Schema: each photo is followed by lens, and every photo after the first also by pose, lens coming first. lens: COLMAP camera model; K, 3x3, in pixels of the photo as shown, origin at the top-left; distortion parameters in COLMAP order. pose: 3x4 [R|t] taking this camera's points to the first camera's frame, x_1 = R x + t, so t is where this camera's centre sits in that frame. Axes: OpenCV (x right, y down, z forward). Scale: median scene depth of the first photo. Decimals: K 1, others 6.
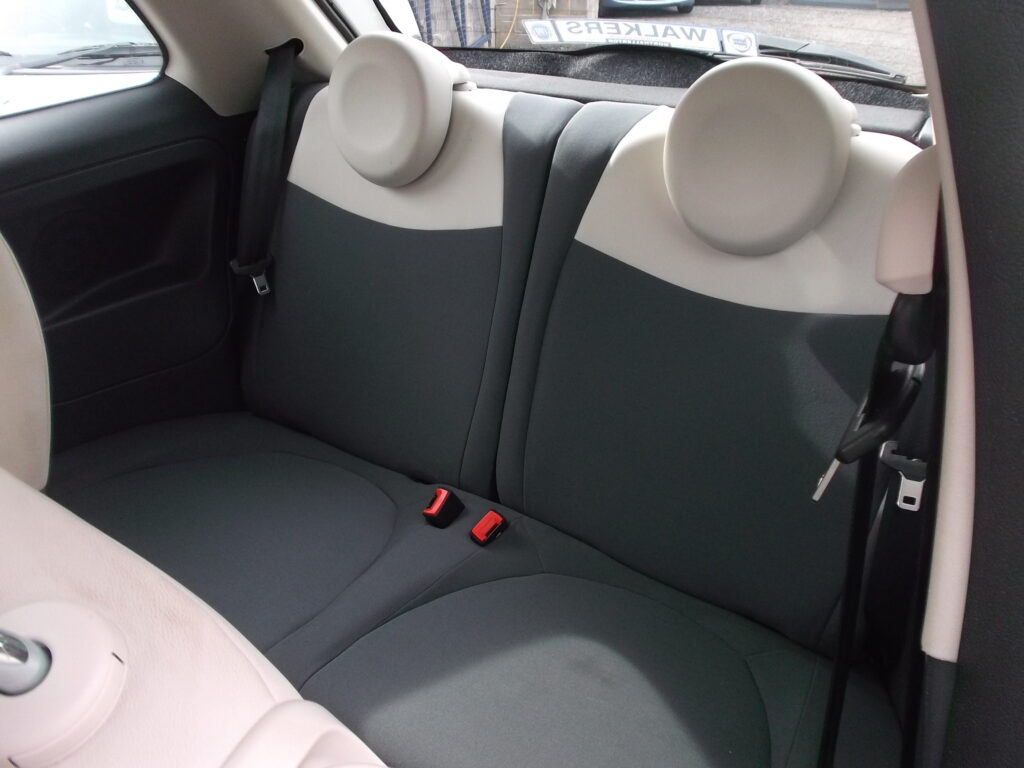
lens RADIAL K [[821.4, 0, 513.0], [0, 821.4, 379.5], [0, 0, 1]] dist [-0.041422, 0.000435]
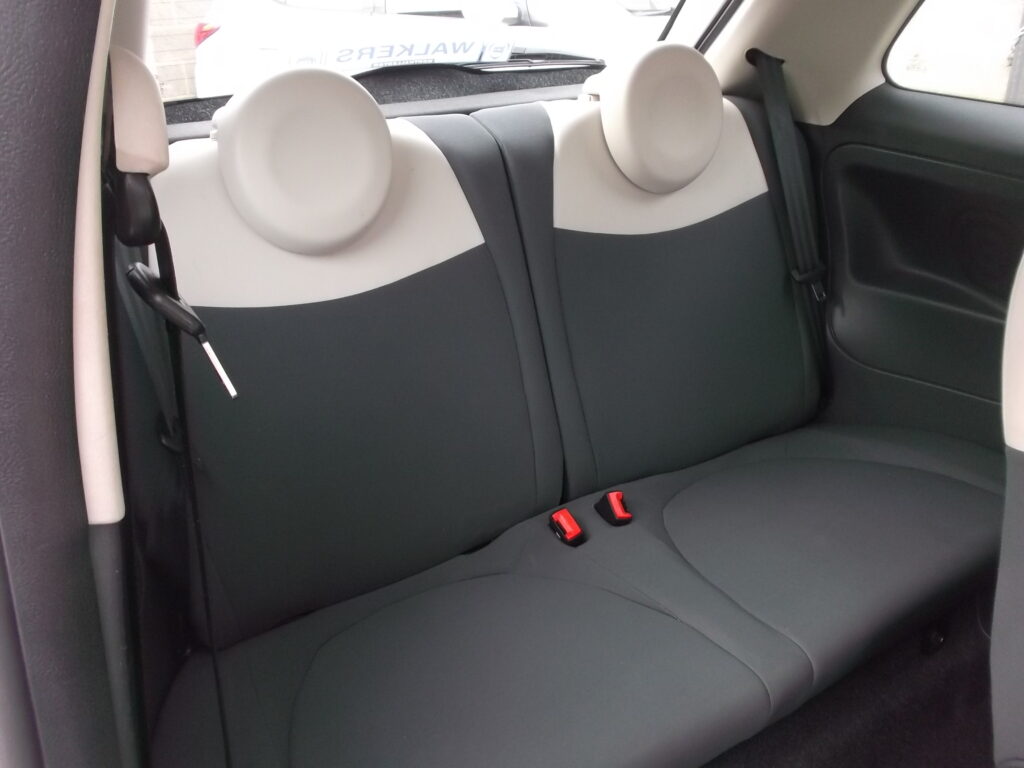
lens RADIAL K [[821.4, 0, 513.0], [0, 821.4, 379.5], [0, 0, 1]] dist [-0.041422, 0.000435]
pose [[0.425641, -0.391228, 0.815948, -0.806945], [0.453486, 0.872526, 0.181794, -0.194472], [-0.783059, 0.292642, 0.548799, 0.454899]]
